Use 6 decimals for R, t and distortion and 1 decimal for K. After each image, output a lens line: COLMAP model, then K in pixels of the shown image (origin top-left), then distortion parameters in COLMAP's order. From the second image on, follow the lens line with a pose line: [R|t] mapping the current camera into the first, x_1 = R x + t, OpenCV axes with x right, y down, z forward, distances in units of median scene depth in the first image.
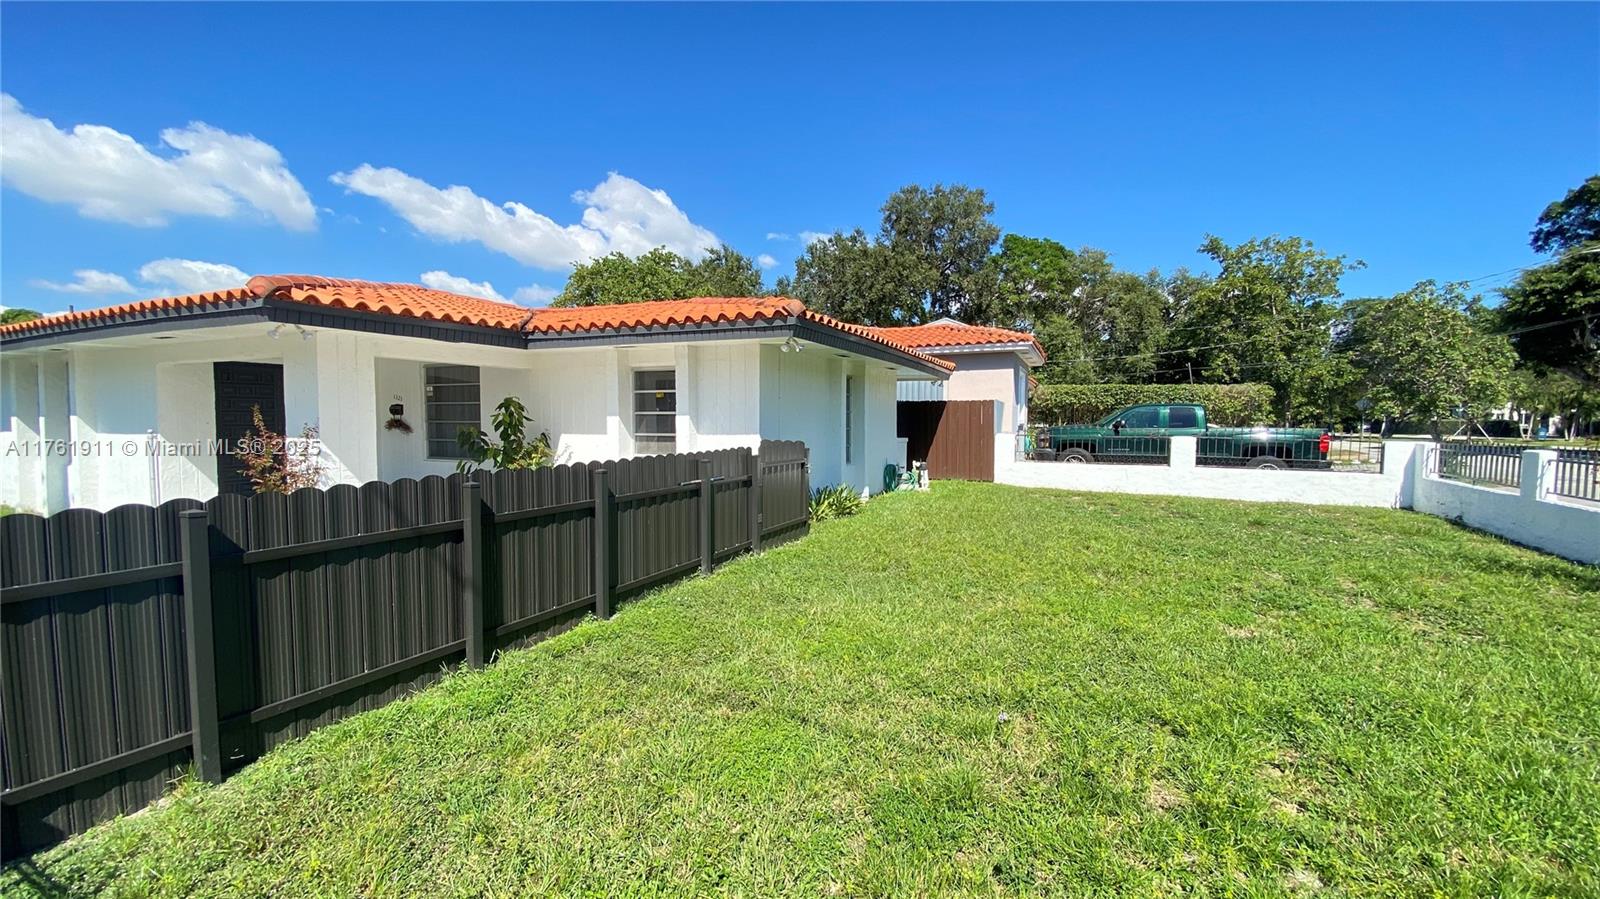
lens RADIAL K [[664.1, 0, 804.0], [0, 664.1, 456.5], [0, 0, 1]] dist [0.036177, -0.028100]
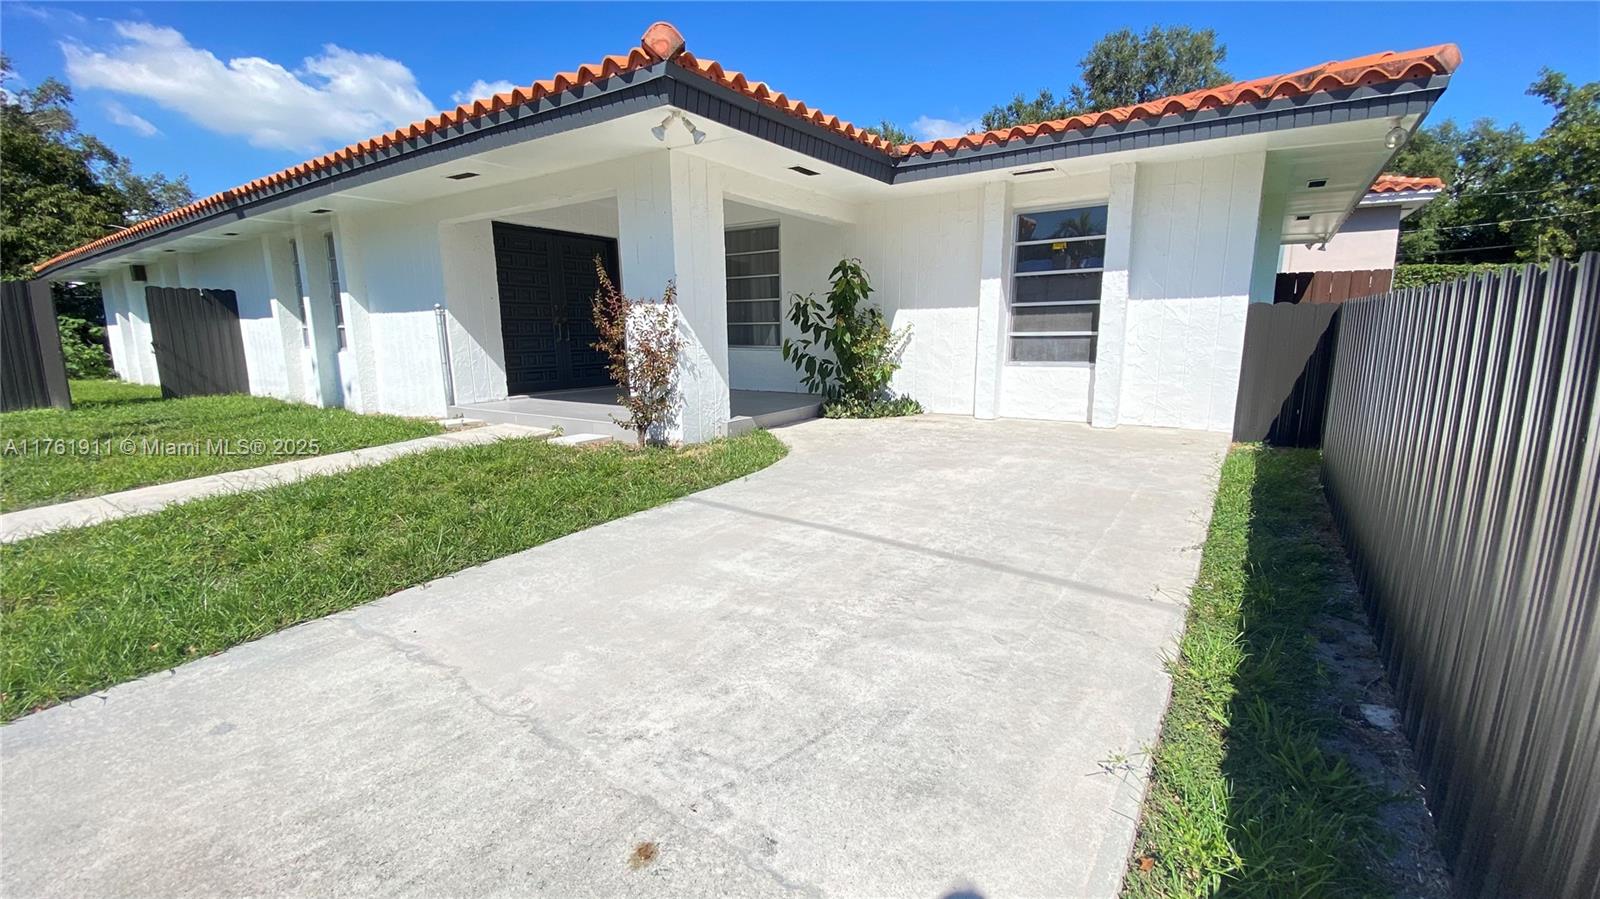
lens RADIAL K [[636.8, 0, 792.5], [0, 636.8, 481.2], [0, 0, 1]] dist [-0.011678, -0.000549]
pose [[0.988285, 0.029174, -0.149804, -0.138695], [-0.001952, 0.983896, 0.178733, 0.012489], [0.152606, -0.176347, 0.972426, 0.084167]]
